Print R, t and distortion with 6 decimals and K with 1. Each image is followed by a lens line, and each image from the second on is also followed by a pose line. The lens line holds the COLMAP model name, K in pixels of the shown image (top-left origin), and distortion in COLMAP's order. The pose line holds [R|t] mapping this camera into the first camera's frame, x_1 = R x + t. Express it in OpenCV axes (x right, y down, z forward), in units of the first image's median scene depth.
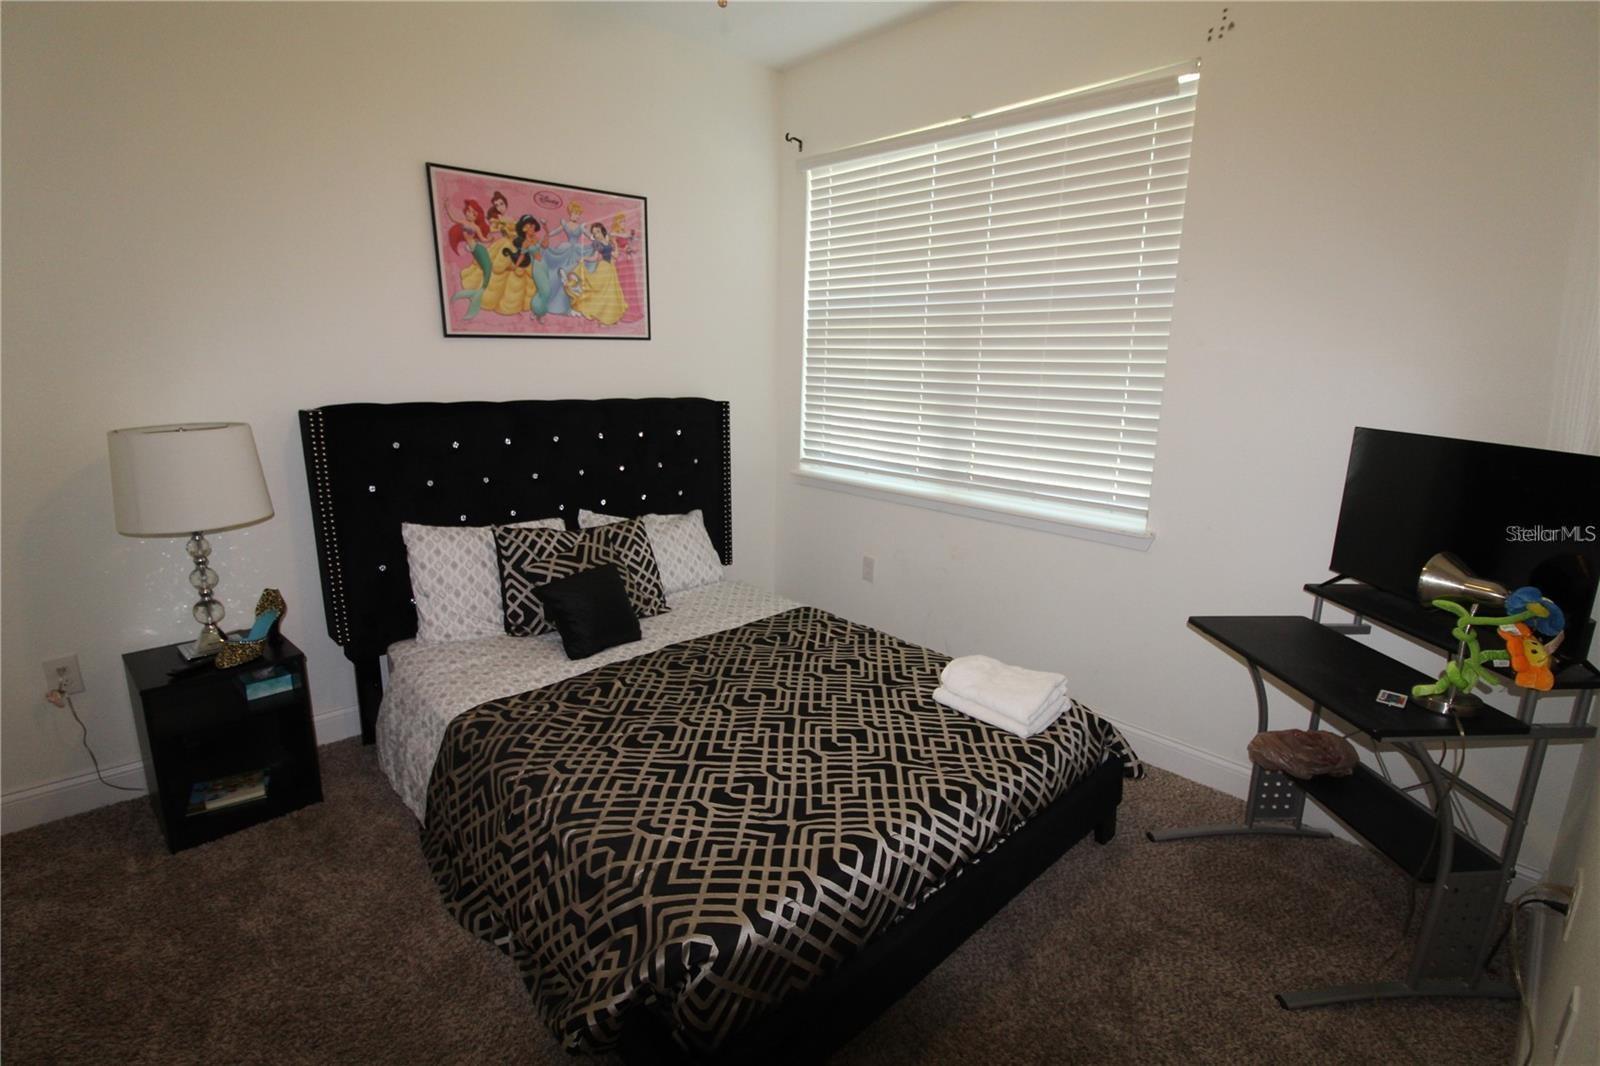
lens RADIAL K [[743.1, 0, 803.4], [0, 743.1, 532.0], [0, 0, 1]] dist [-0.040567, -0.000459]
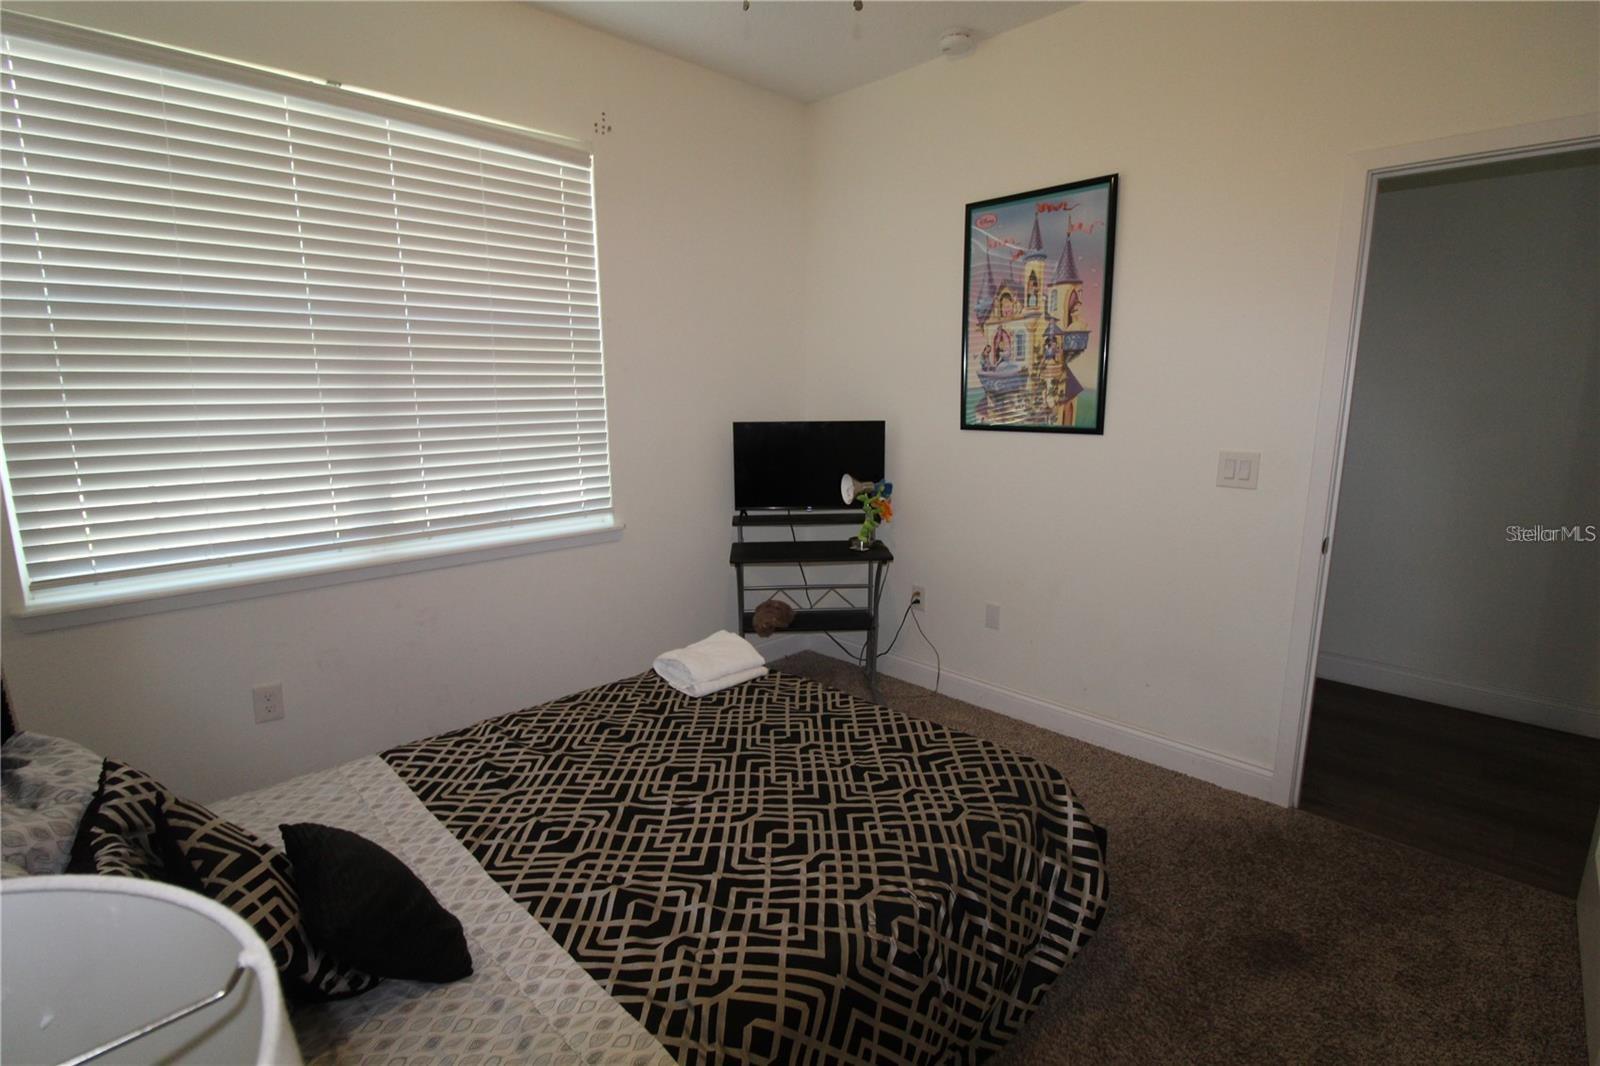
lens RADIAL K [[743.1, 0, 803.4], [0, 743.1, 532.0], [0, 0, 1]] dist [-0.040567, -0.000459]
pose [[-0.040147, -0.198797, 0.979218, -0.767023], [0.227451, 0.952461, 0.202691, -0.171212], [-0.972962, 0.230861, 0.006978, 0.717266]]
